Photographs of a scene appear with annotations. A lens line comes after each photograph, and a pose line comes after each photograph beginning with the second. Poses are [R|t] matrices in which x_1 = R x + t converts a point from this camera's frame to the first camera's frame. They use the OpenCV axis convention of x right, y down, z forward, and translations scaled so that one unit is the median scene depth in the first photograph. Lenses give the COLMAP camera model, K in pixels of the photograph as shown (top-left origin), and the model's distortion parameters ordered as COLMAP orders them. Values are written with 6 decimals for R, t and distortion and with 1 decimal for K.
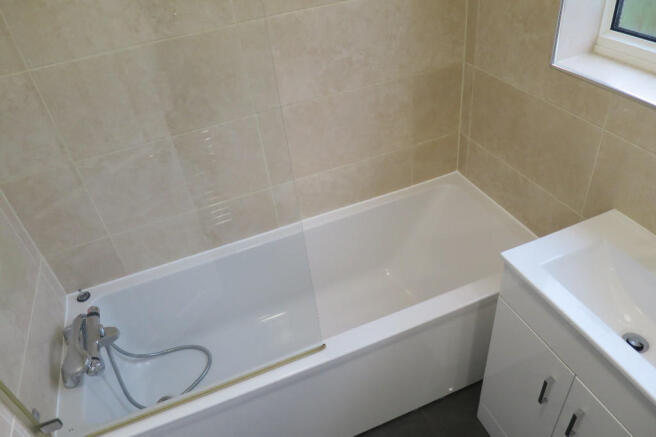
lens RADIAL K [[484.0, 0, 329.2], [0, 484.0, 222.8], [0, 0, 1]] dist [-0.011951, -0.001586]
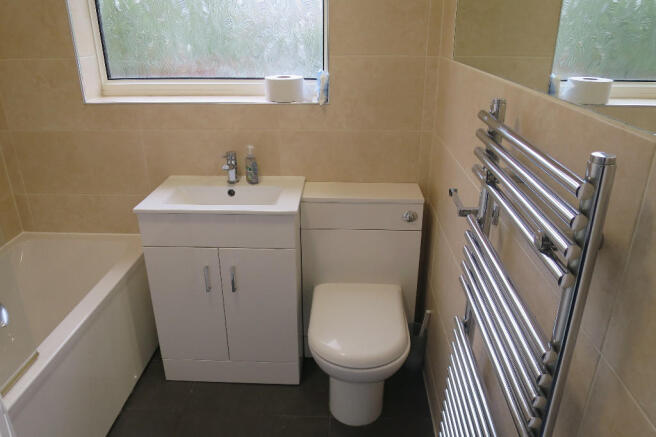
lens RADIAL K [[484.0, 0, 326.7], [0, 484.0, 216.4], [0, 0, 1]] dist [-0.011951, -0.001586]
pose [[0.408104, -0.247481, 0.878752, -0.526266], [0.538190, 0.842729, -0.012607, 0.321993], [-0.737430, 0.478080, 0.477113, -0.051637]]
